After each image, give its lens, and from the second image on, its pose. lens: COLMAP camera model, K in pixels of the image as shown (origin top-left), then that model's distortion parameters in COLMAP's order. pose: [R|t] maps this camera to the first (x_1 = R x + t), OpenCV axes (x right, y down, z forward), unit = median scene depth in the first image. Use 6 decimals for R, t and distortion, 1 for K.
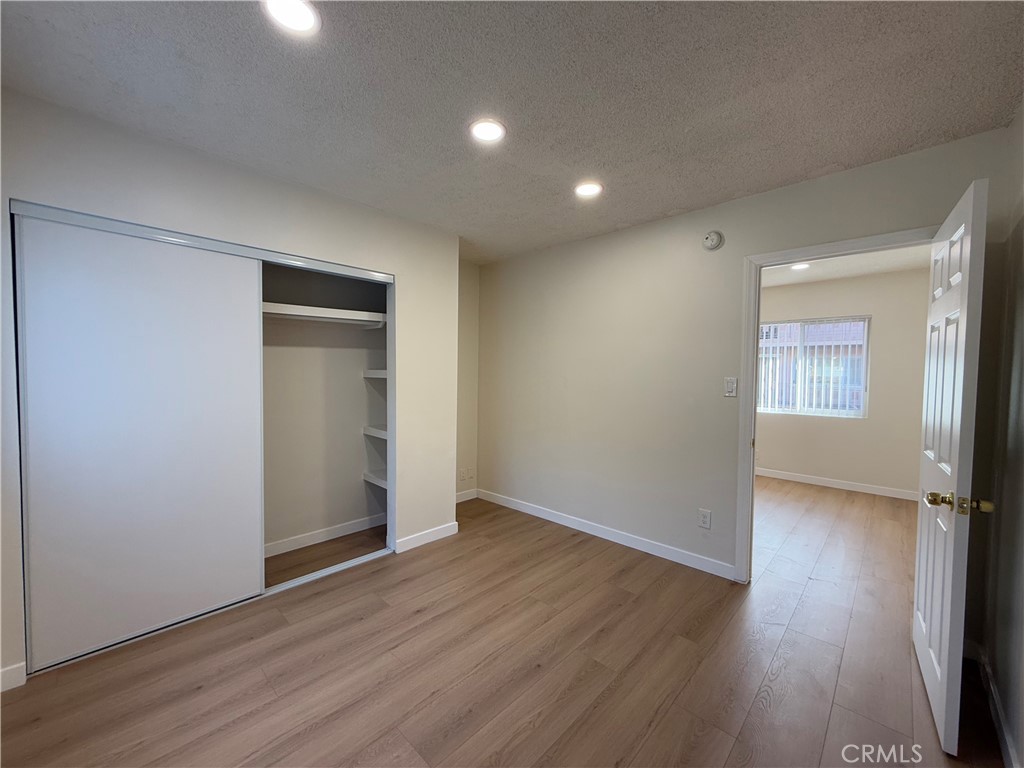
lens RADIAL K [[407.6, 0, 512.0], [0, 407.6, 384.0], [0, 0, 1]] dist [-0.001749, -0.000274]
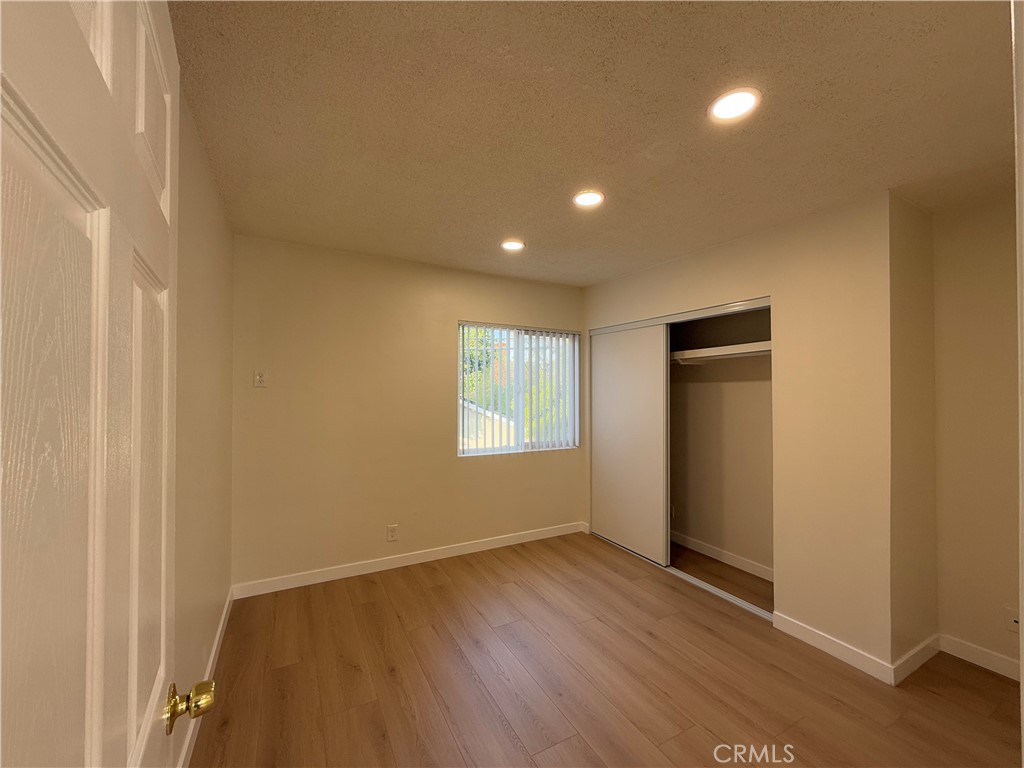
lens RADIAL K [[407.6, 0, 512.0], [0, 407.6, 384.0], [0, 0, 1]] dist [-0.001749, -0.000274]
pose [[-0.312565, -0.027360, -0.949502, 0.875106], [-0.039413, 0.999098, -0.015815, -0.054519], [0.949078, 0.032479, -0.313361, 0.941944]]
